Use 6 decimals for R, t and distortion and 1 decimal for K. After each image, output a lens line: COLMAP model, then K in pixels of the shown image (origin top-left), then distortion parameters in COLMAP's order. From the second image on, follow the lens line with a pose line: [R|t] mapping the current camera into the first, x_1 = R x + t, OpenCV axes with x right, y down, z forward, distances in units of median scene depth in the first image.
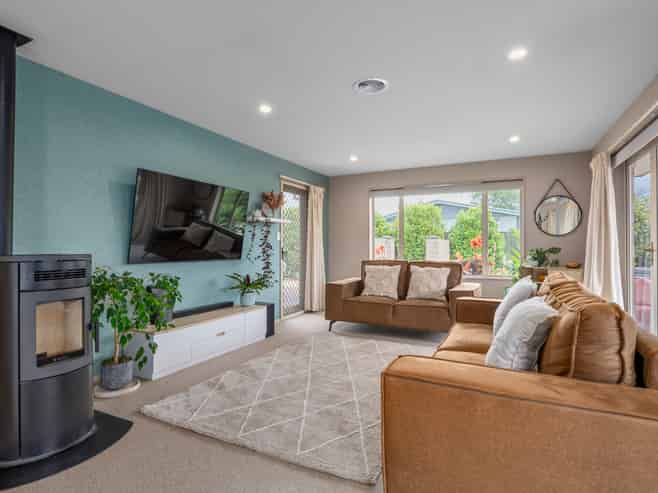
lens RADIAL K [[354.6, 0, 330.5], [0, 354.6, 245.9], [0, 0, 1]] dist [0.007678, 0.000400]
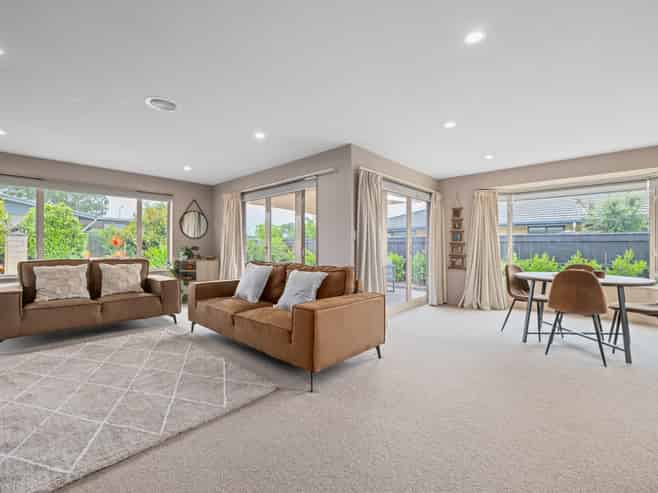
lens RADIAL K [[289.9, 0, 329.5], [0, 289.9, 245.6], [0, 0, 1]] dist [-0.011166, -0.000608]
pose [[0.278070, 0.004501, 0.960550, -0.387209], [-0.005268, 0.999981, -0.003161, 0.002863], [-0.960546, -0.004181, 0.278088, 0.138596]]
